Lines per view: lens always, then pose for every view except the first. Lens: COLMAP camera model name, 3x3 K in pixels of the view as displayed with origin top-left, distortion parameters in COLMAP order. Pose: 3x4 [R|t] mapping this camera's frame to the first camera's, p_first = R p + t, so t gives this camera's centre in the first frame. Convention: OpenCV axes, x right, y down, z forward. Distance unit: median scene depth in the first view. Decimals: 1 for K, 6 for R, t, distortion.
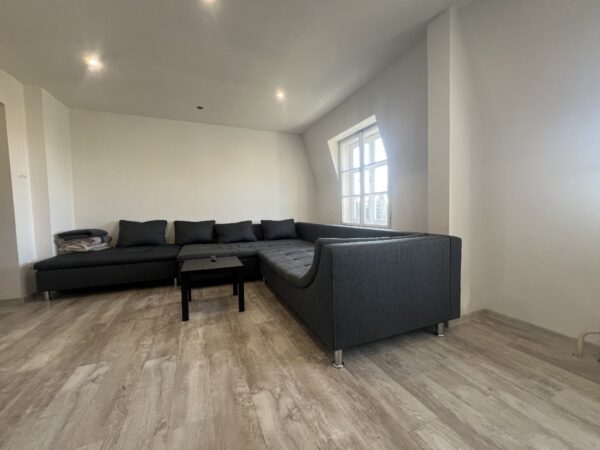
lens RADIAL K [[237.9, 0, 299.7], [0, 237.9, 224.8], [0, 0, 1]] dist [0.000219, 0.000218]
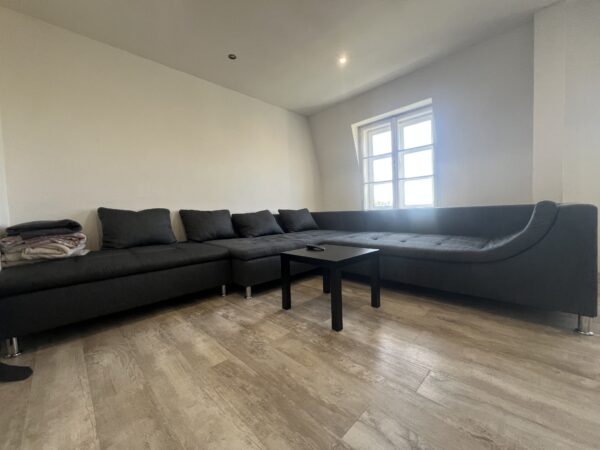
lens RADIAL K [[237.9, 0, 299.2], [0, 237.9, 224.5], [0, 0, 1]] dist [0.000219, 0.000218]
pose [[0.928759, -0.038291, 0.368701, -0.672682], [0.043634, 0.999029, -0.006160, 0.069440], [-0.368107, 0.021809, 0.929528, 0.301522]]
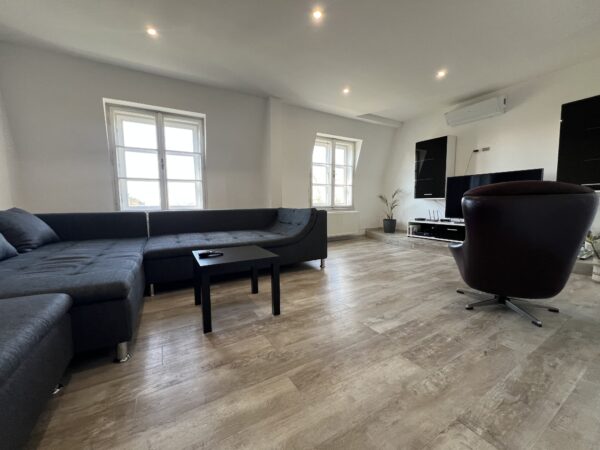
lens RADIAL K [[237.9, 0, 295.9], [0, 237.9, 225.2], [0, 0, 1]] dist [0.000219, 0.000218]
pose [[-0.115554, -0.078391, 0.990203, -1.044061], [0.070508, 0.993719, 0.086897, 0.016171], [-0.990796, 0.079858, -0.109301, 0.803945]]
